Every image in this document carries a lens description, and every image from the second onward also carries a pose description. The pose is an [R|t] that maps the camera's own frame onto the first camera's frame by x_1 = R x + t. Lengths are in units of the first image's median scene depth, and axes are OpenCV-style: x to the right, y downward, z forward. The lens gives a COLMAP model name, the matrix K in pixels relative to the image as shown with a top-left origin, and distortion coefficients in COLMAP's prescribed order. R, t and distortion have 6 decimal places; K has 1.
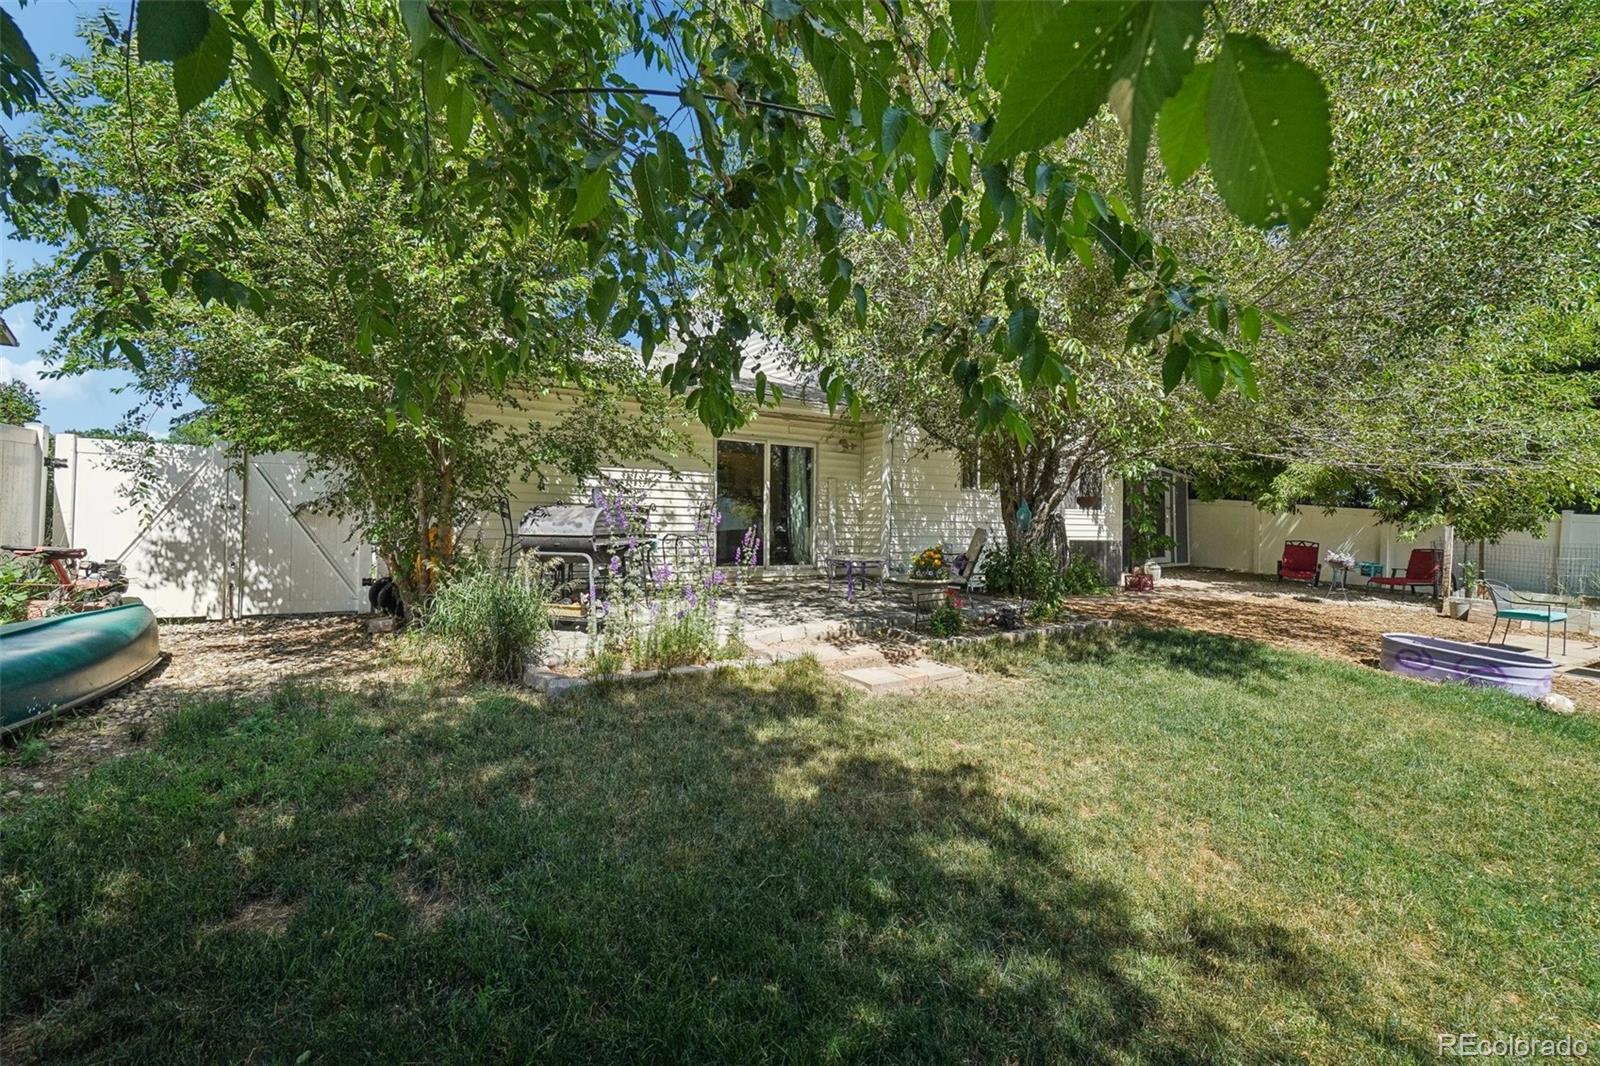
lens RADIAL K [[701.6, 0, 800.0], [0, 701.6, 526.6], [0, 0, 1]] dist [-0.004477, -0.000194]
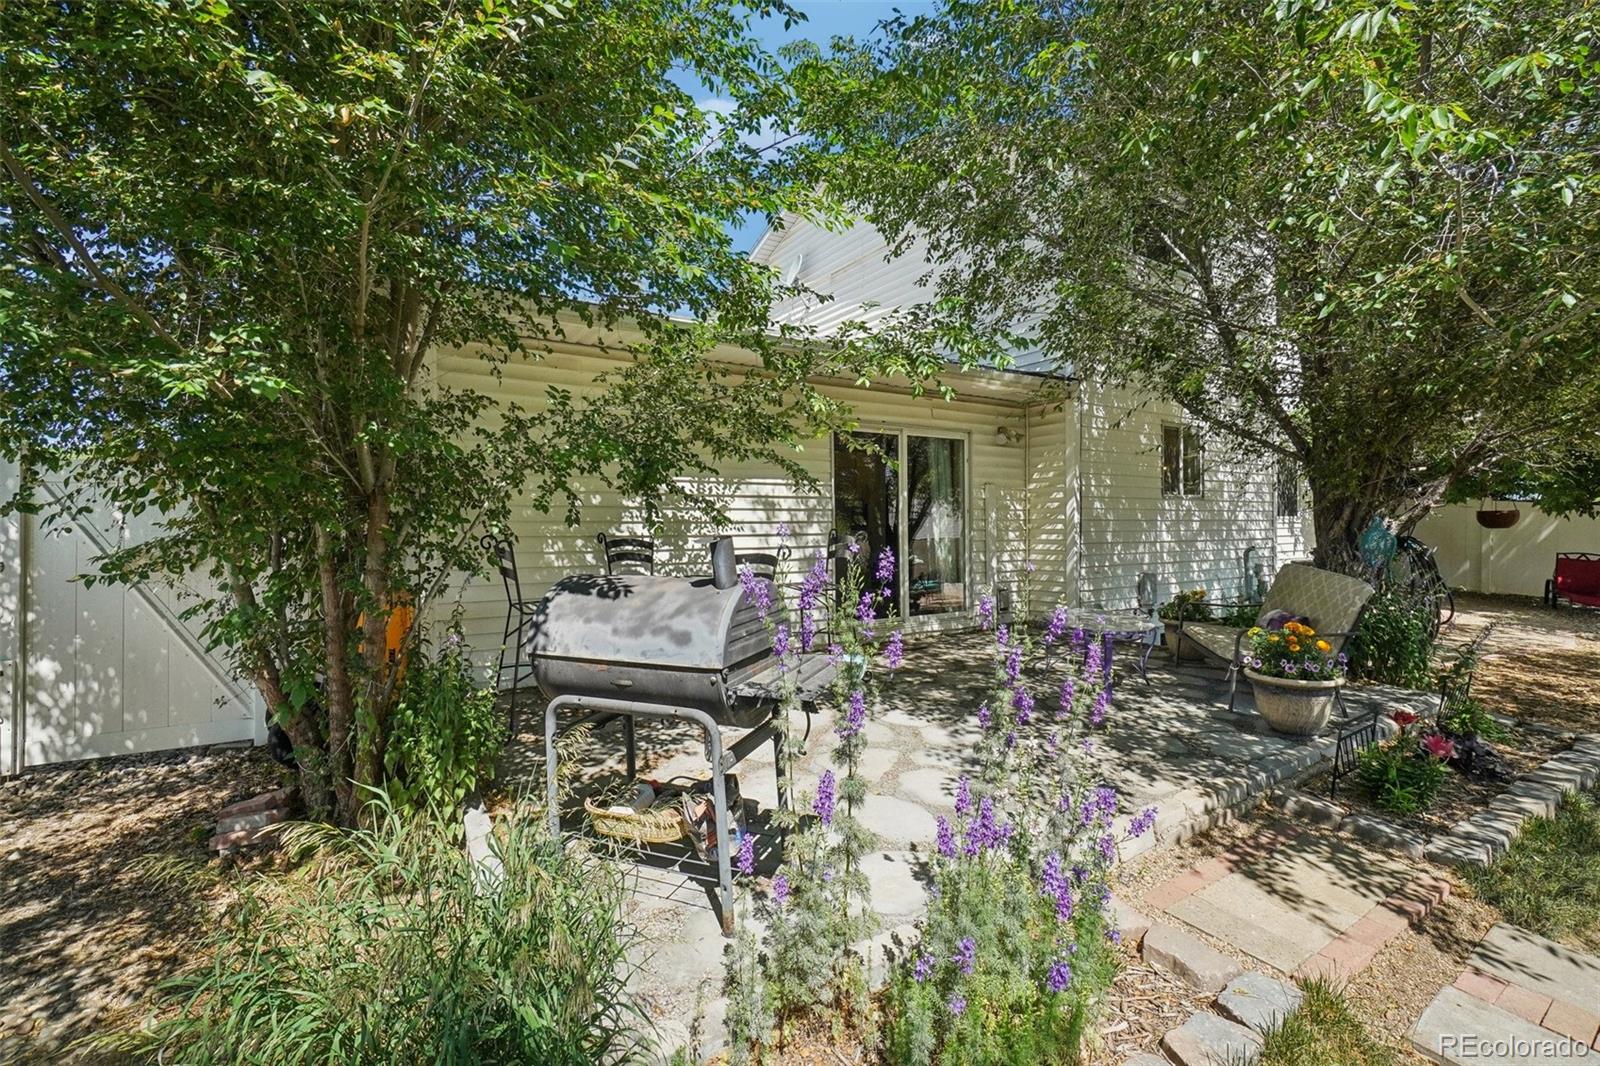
lens RADIAL K [[701.6, 0, 800.4], [0, 701.6, 536.7], [0, 0, 1]] dist [-0.004477, -0.000194]
pose [[0.999441, -0.019748, -0.026984, -0.187109], [0.020096, 0.999718, 0.012670, -0.046807], [0.026726, -0.013205, 0.999556, 0.485290]]
